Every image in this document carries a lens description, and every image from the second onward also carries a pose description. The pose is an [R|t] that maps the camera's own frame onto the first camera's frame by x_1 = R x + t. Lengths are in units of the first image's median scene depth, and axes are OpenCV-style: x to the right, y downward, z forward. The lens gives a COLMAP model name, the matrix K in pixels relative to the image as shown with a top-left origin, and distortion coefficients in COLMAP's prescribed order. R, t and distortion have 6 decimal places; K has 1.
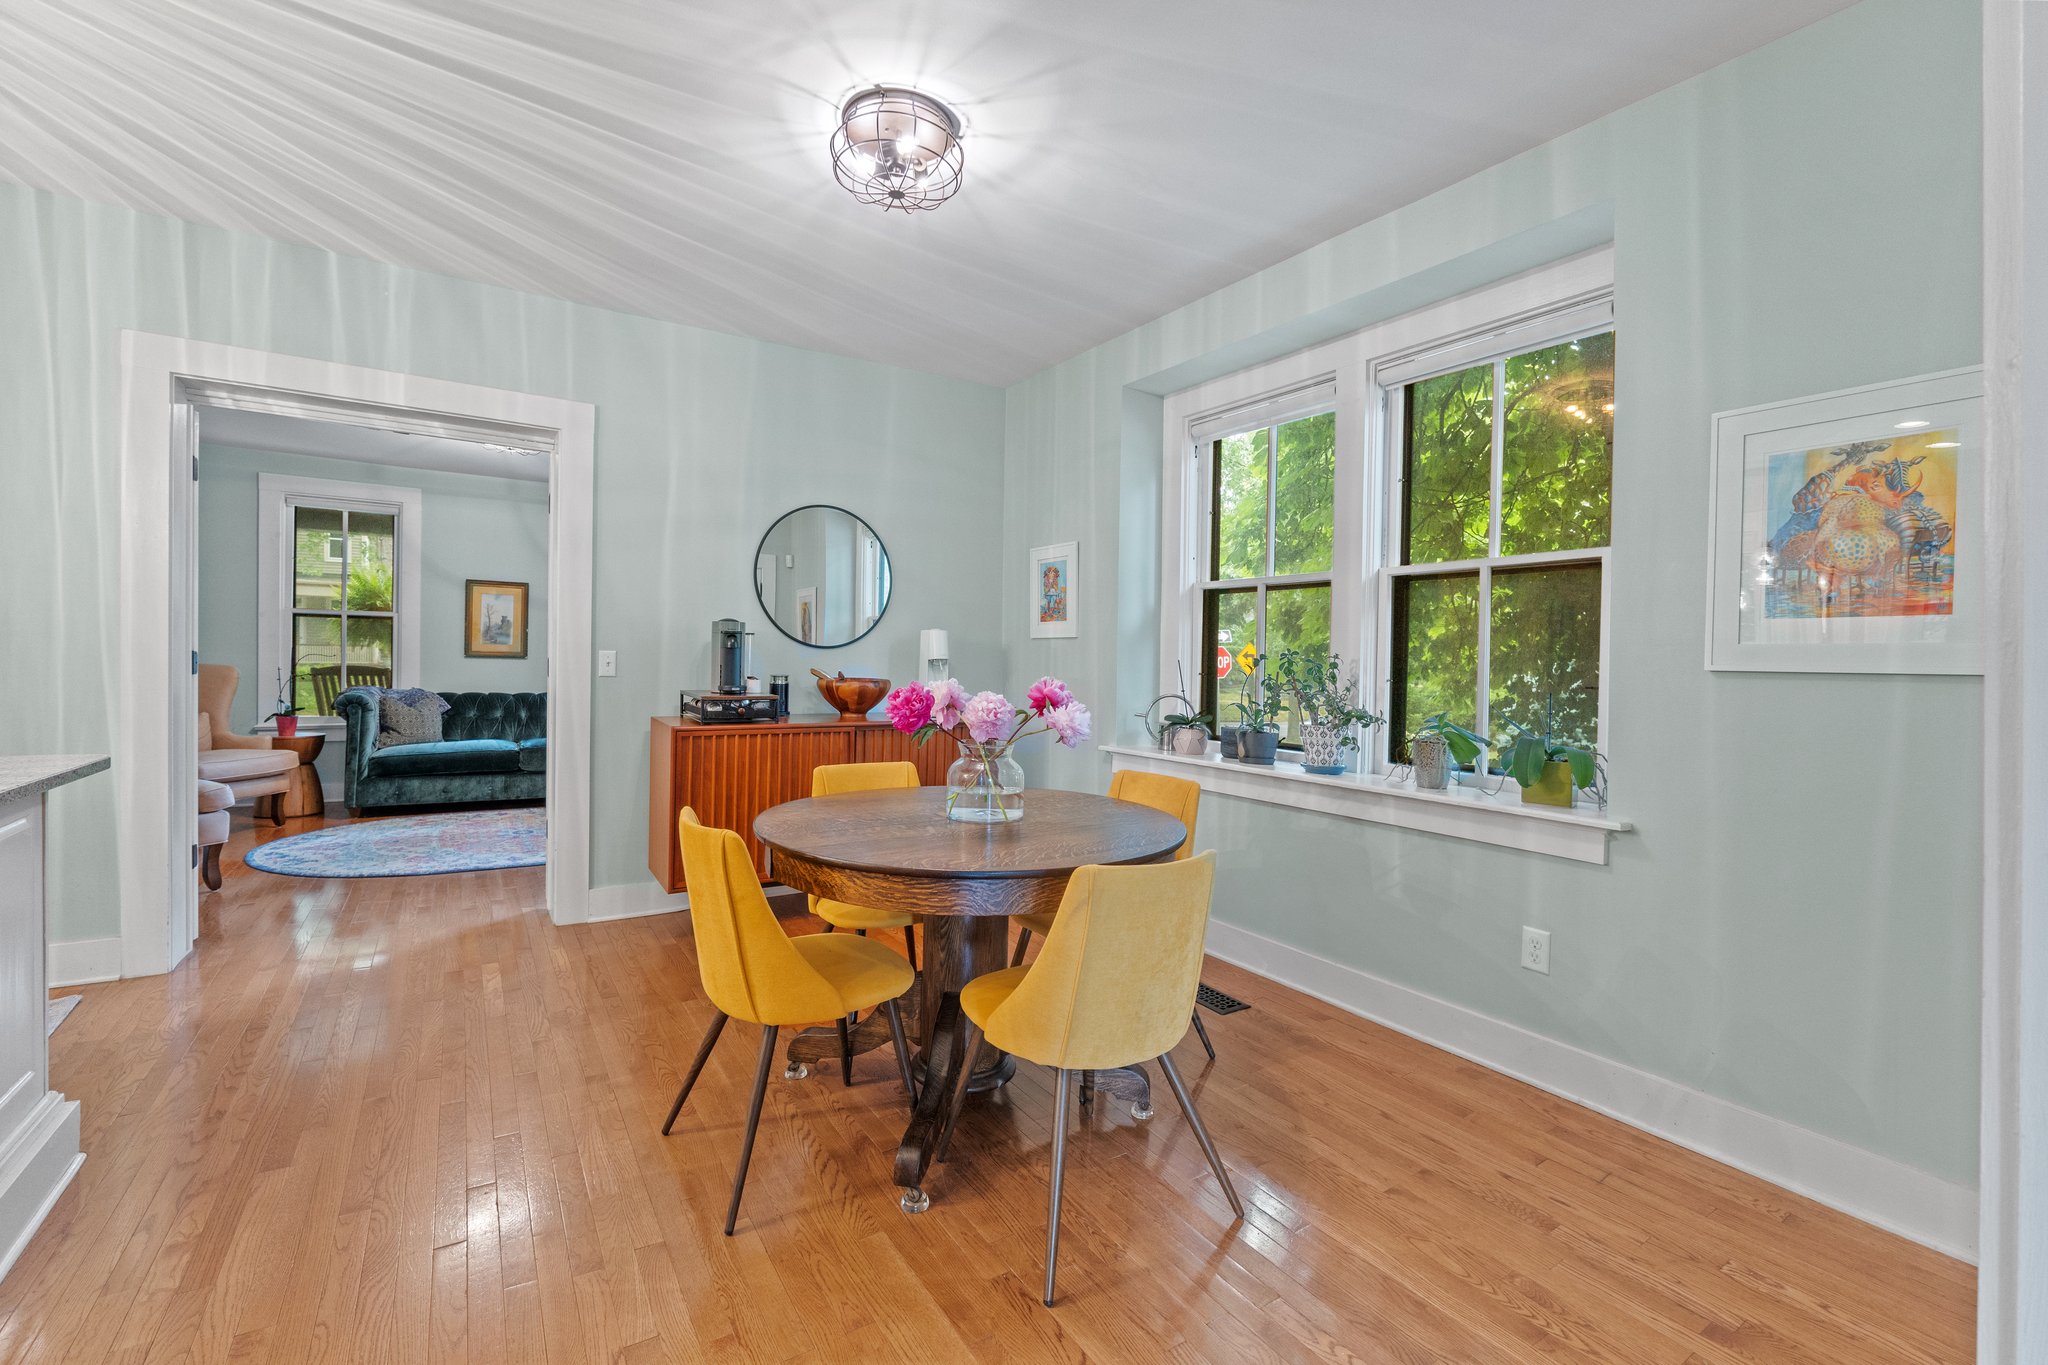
lens RADIAL K [[863.5, 0, 993.1], [0, 863.5, 677.2], [0, 0, 1]] dist [-0.010903, -0.000073]
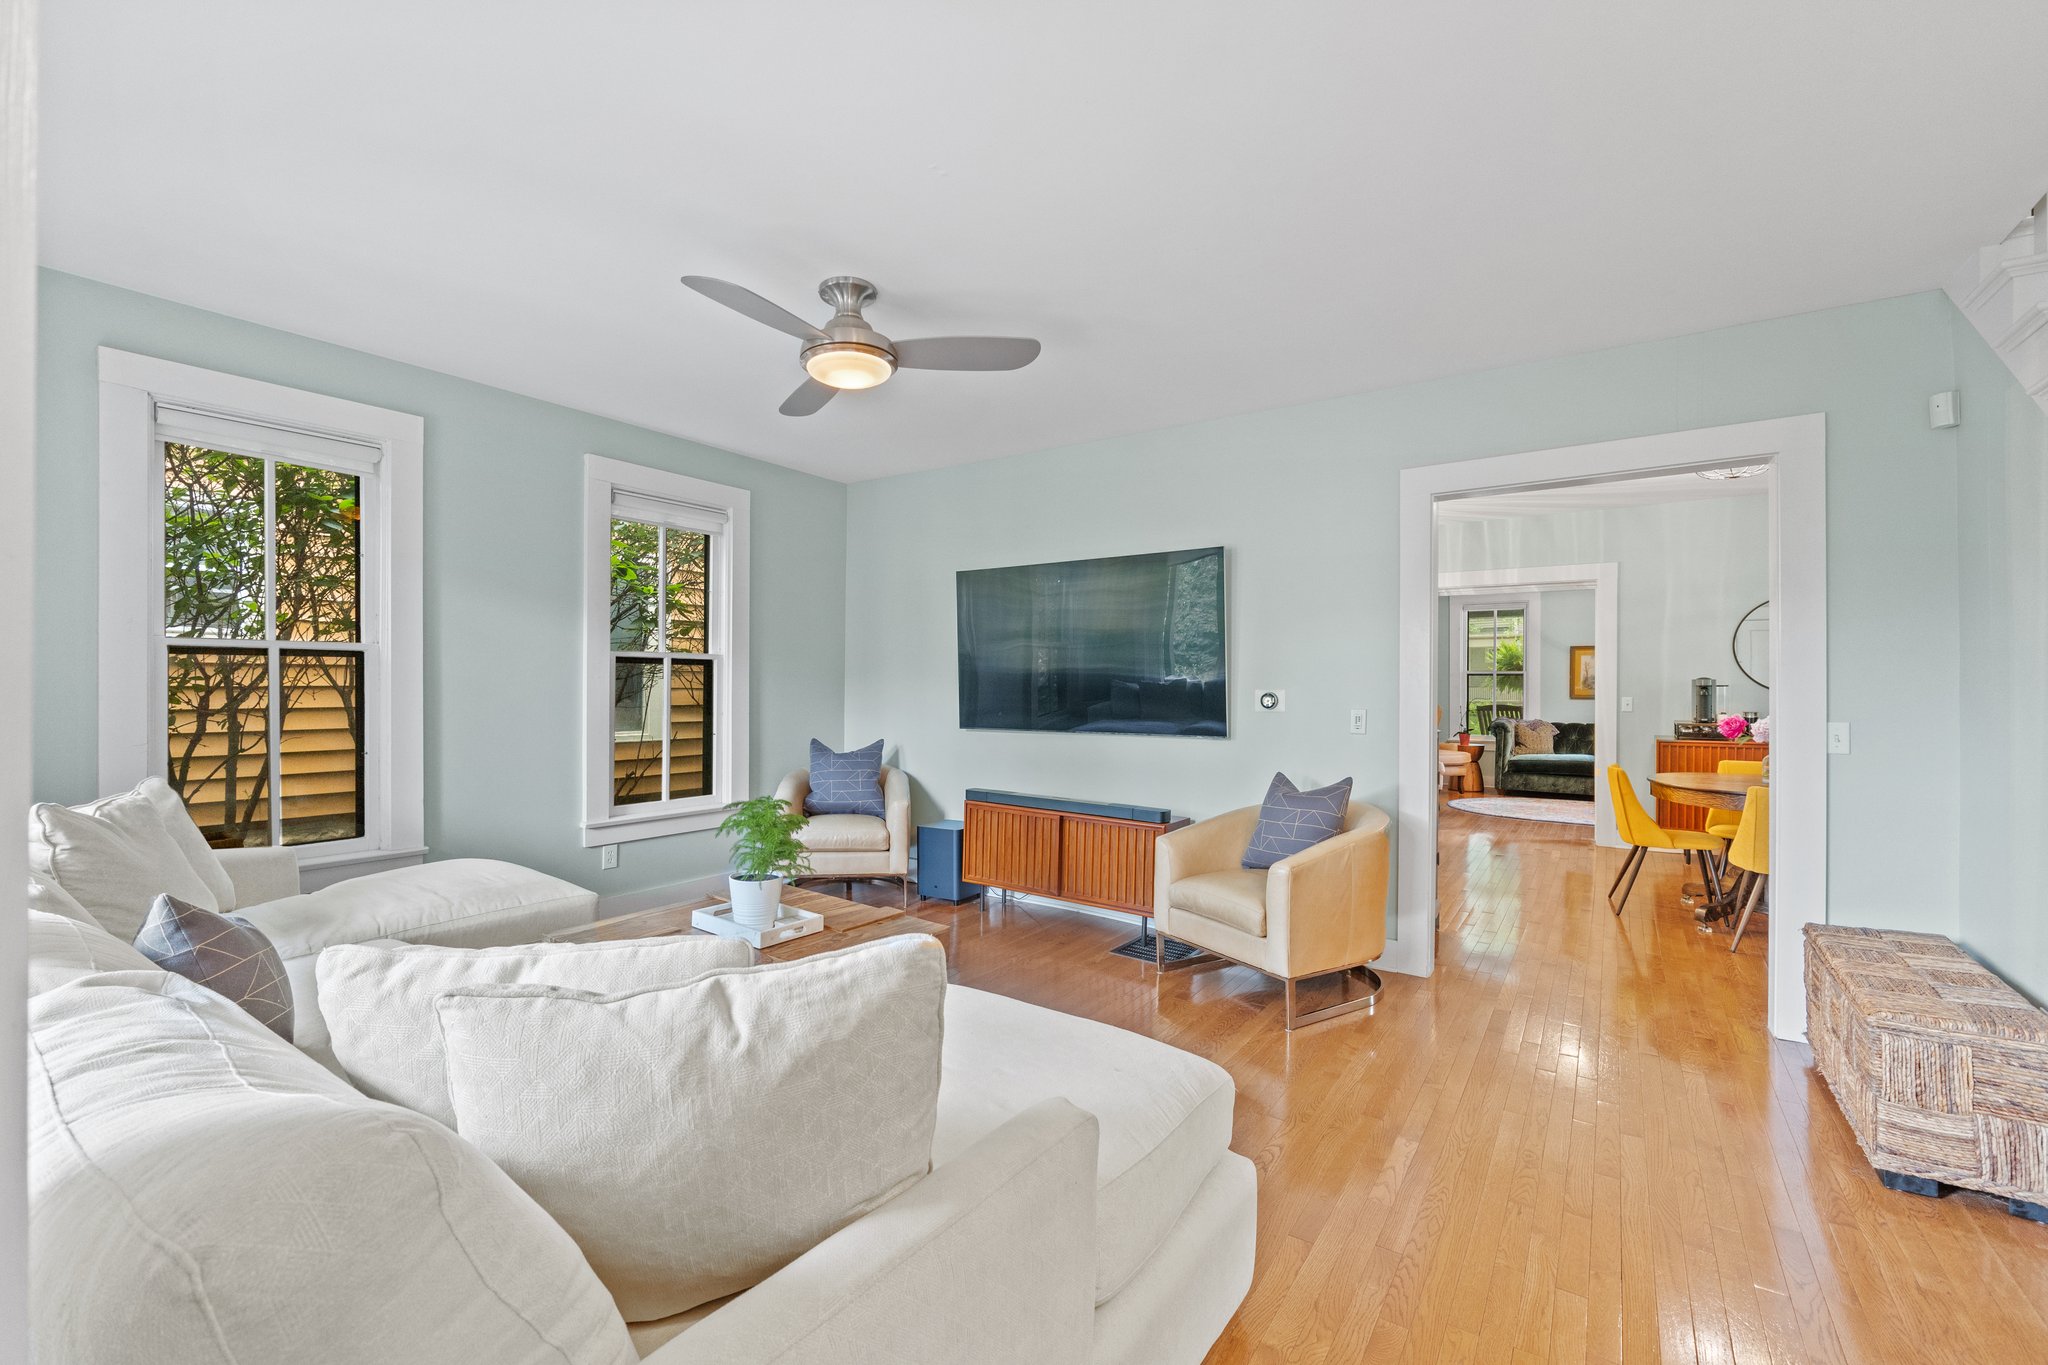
lens RADIAL K [[866.0, 0, 989.4], [0, 866.0, 693.2], [0, 0, 1]] dist [-0.023407, 0.000020]
pose [[0.378653, -0.014130, -0.925431, 0.440800], [-0.007794, 0.999799, -0.018455, 0.002180], [0.925506, 0.014201, 0.378467, -0.571851]]
